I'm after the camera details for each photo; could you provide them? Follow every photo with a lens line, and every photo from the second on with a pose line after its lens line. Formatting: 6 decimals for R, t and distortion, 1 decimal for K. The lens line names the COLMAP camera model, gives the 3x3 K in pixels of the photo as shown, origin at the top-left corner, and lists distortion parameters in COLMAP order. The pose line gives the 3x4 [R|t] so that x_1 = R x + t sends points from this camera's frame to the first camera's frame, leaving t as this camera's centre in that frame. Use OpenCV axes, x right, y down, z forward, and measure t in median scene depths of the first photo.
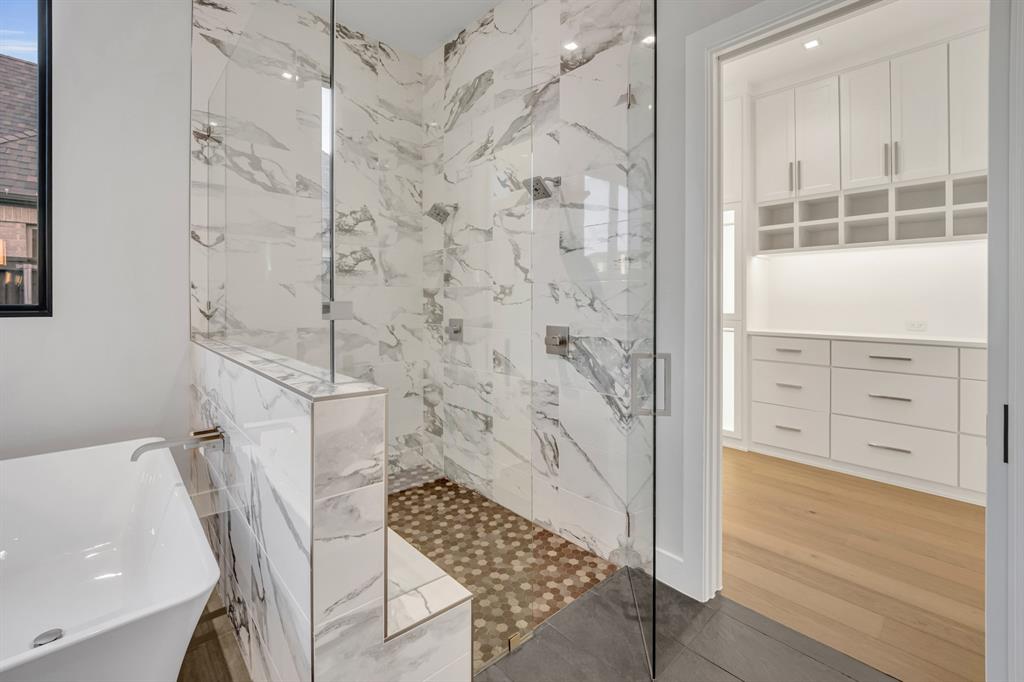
lens RADIAL K [[432.9, 0, 512.0], [0, 432.9, 341.0], [0, 0, 1]] dist [-0.023836, 0.000049]
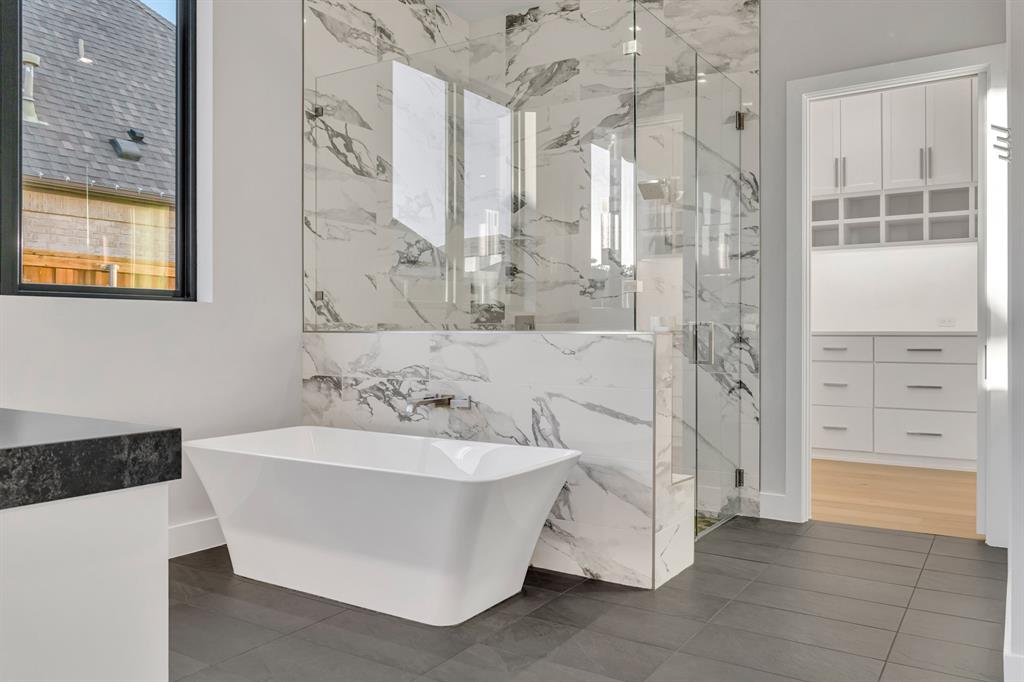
lens RADIAL K [[759.1, 0, 511.2], [0, 759.1, 407.0], [0, 0, 1]] dist [0.001160, -0.001639]
pose [[0.972458, -0.028829, 0.231287, -0.587410], [0.024583, 0.999473, 0.021223, 0.119187], [-0.231777, -0.014953, 0.972654, -0.637170]]
